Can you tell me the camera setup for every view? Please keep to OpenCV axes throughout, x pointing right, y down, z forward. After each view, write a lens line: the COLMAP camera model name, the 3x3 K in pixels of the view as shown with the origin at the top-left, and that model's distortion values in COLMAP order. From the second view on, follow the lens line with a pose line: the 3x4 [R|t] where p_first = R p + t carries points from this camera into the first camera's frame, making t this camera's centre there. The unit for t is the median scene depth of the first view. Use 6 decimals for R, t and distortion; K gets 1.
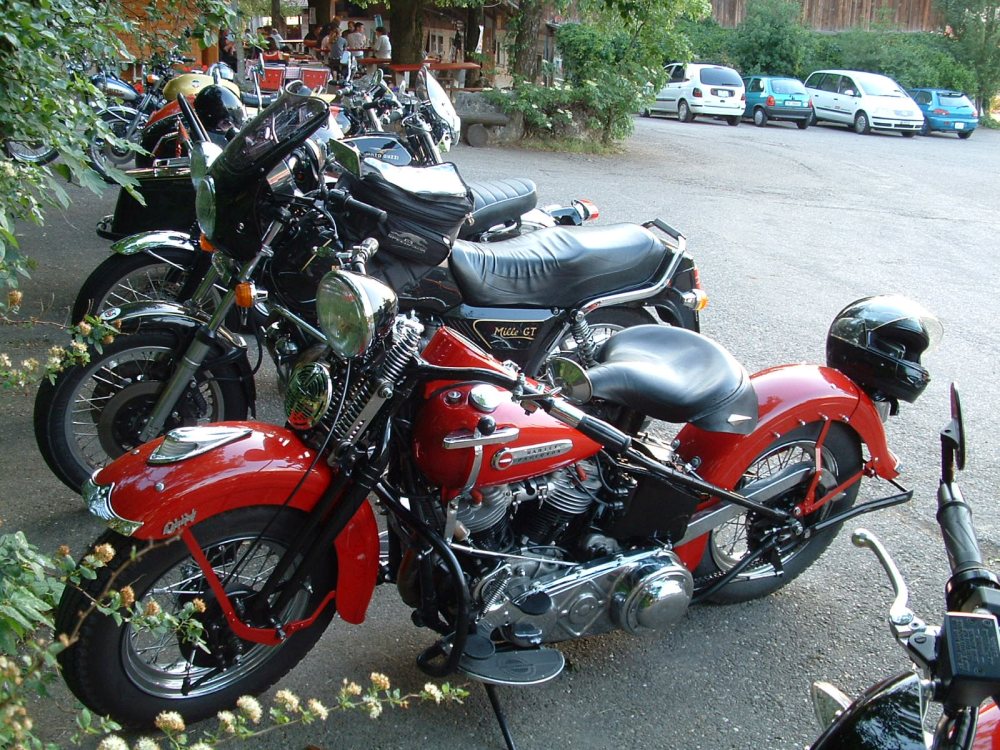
lens RADIAL K [[1143.5, 0, 500.0], [0, 1143.5, 375.0], [0, 0, 1]] dist [-0.225374, 0.251706]
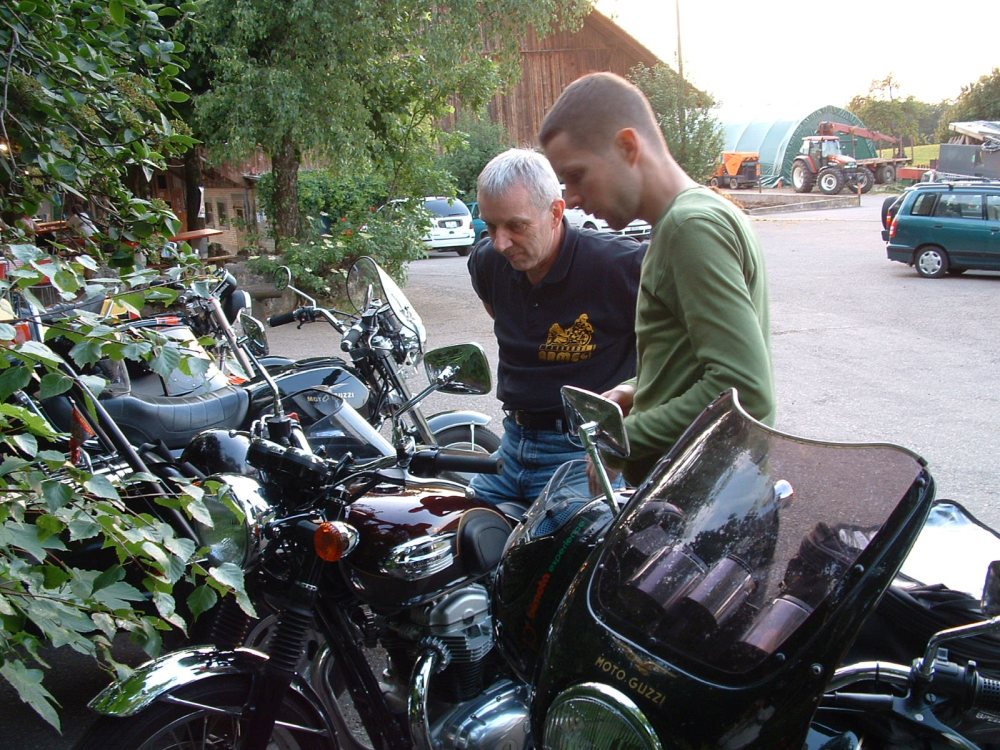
lens RADIAL K [[1143.5, 0, 500.0], [0, 1143.5, 375.0], [0, 0, 1]] dist [-0.225374, 0.251706]
pose [[0.954007, -0.148776, 0.260262, -0.068611], [0.178377, 0.979467, -0.093949, -0.046148], [-0.240941, 0.136052, 0.960956, 0.118843]]
